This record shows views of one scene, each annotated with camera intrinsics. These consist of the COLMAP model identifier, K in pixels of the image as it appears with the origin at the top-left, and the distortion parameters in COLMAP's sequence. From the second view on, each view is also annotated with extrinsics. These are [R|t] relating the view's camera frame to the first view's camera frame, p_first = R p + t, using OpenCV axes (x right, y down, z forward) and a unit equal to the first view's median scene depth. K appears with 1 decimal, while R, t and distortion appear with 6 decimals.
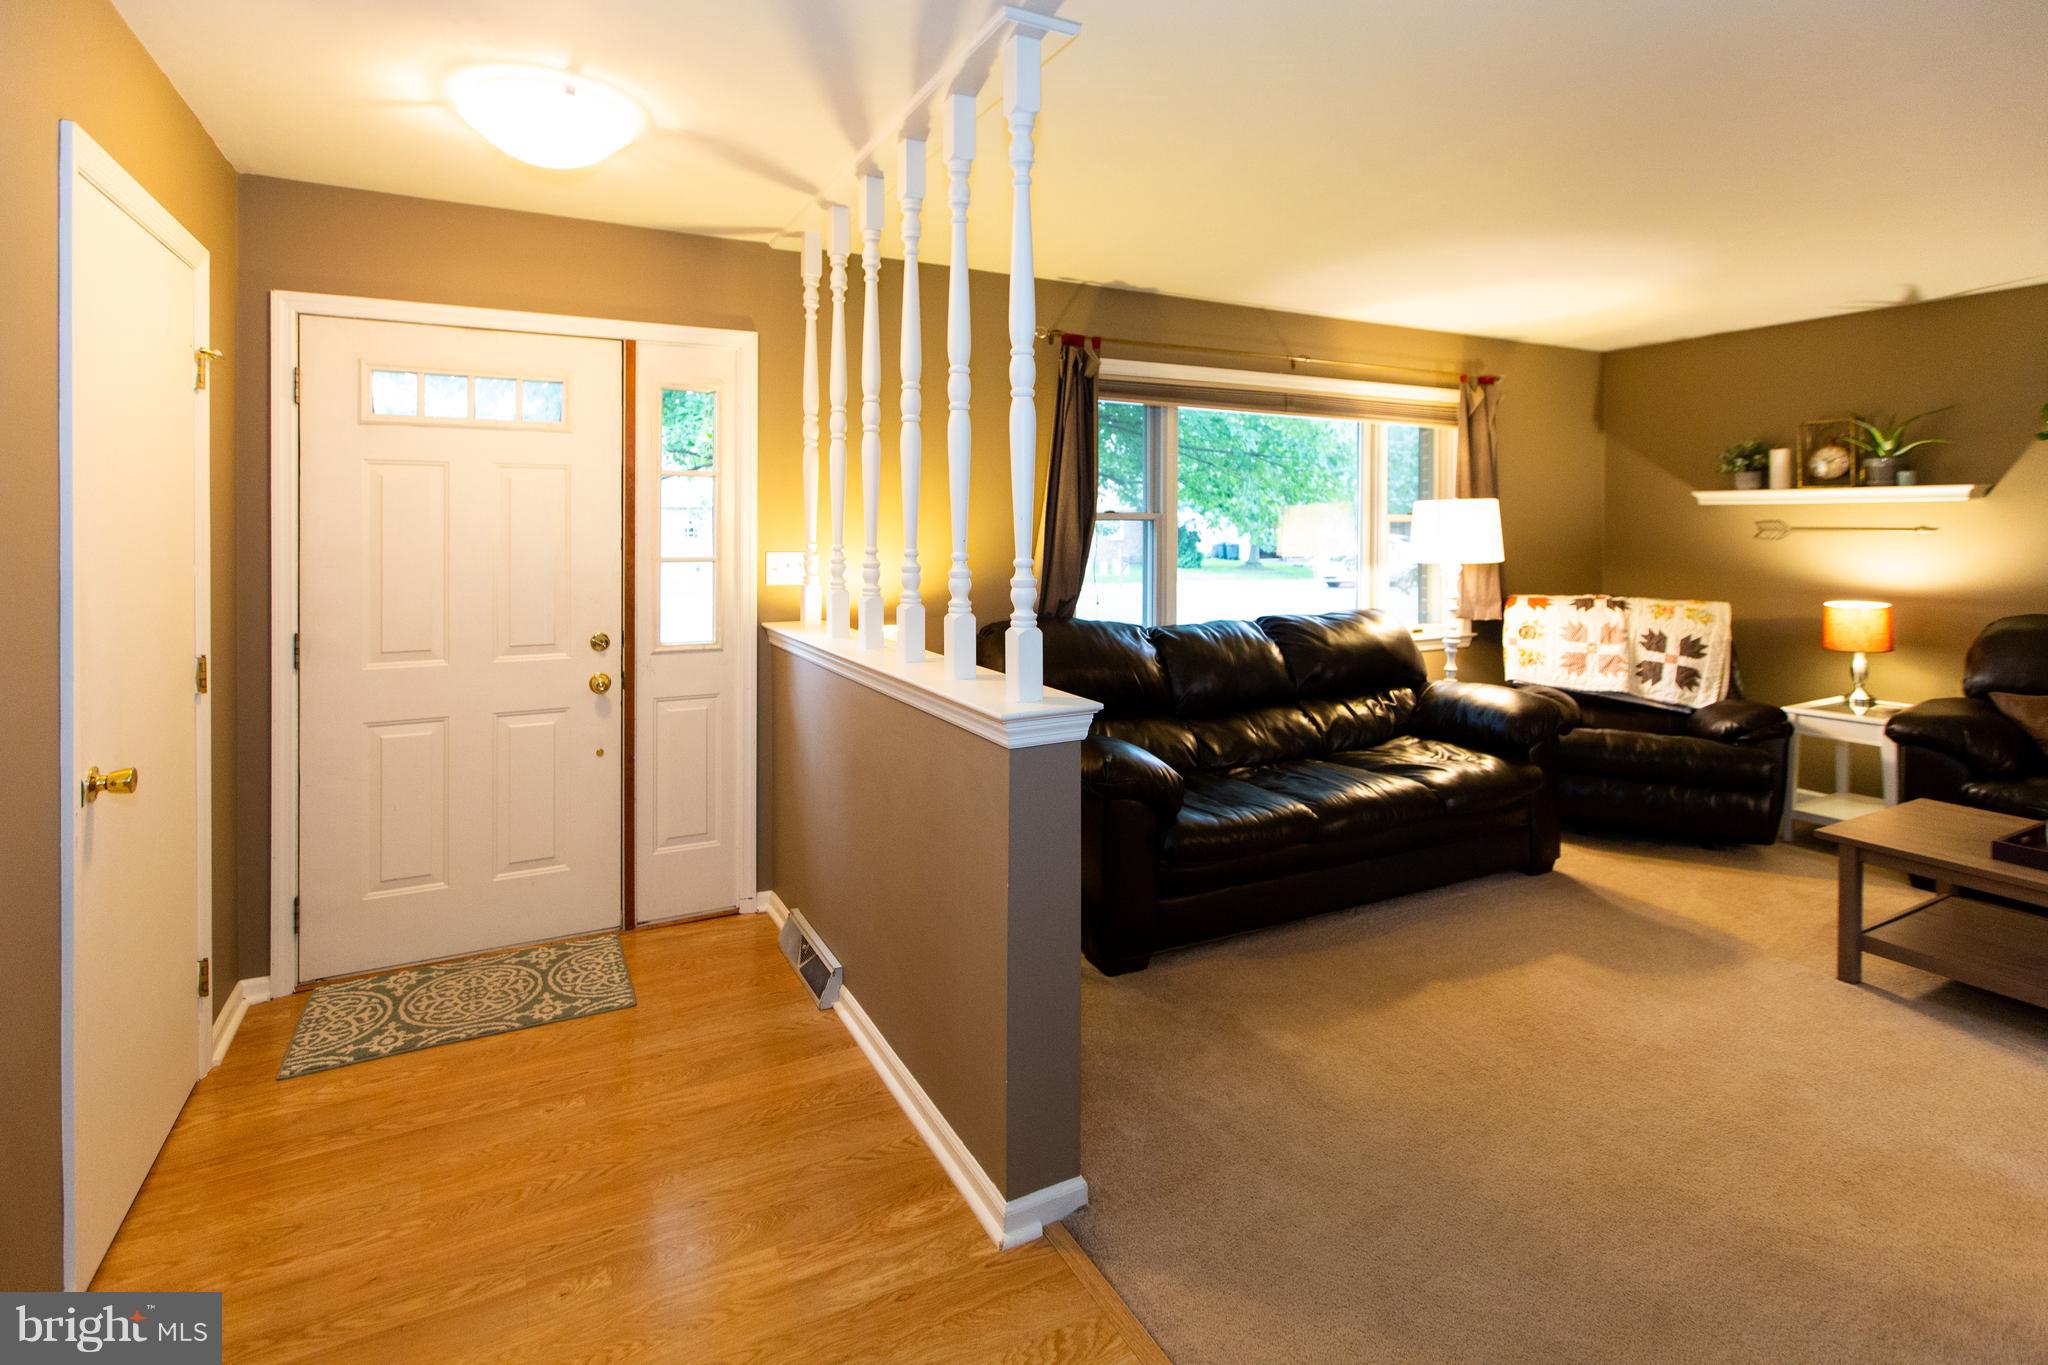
lens RADIAL K [[926.7, 0, 974.7], [0, 926.7, 530.9], [0, 0, 1]] dist [-0.000313, -0.000278]
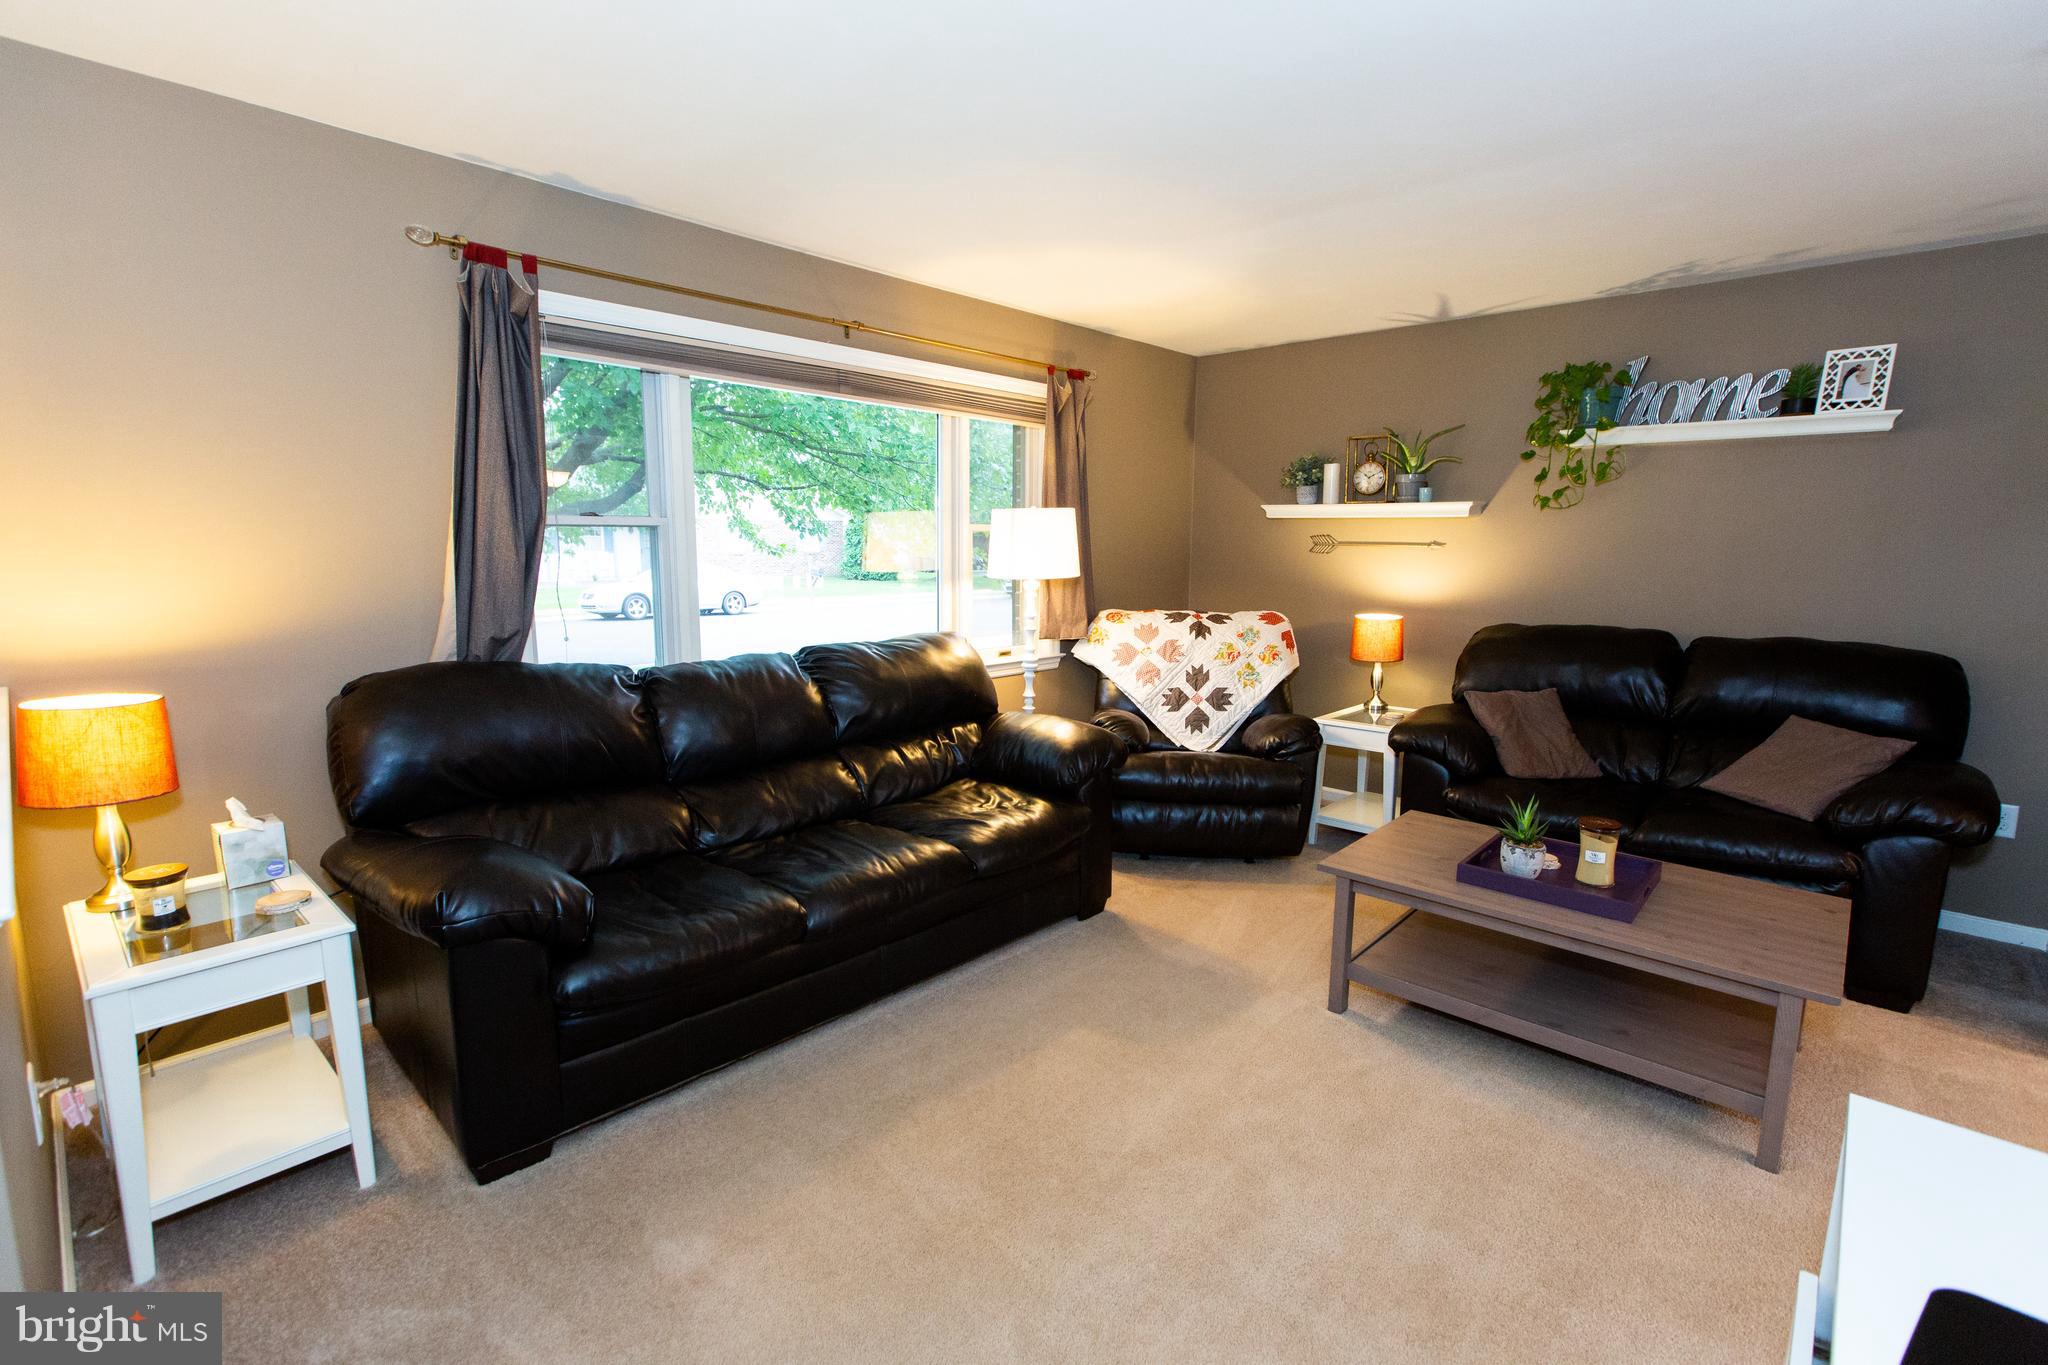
lens RADIAL K [[926.7, 0, 1020.6], [0, 926.7, 684.2], [0, 0, 1]] dist [-0.000313, -0.000278]
pose [[0.930428, -0.049720, 0.363086, 0.195113], [-0.007017, 0.988155, 0.153298, -0.002770], [-0.366407, -0.145181, 0.919058, 0.179832]]
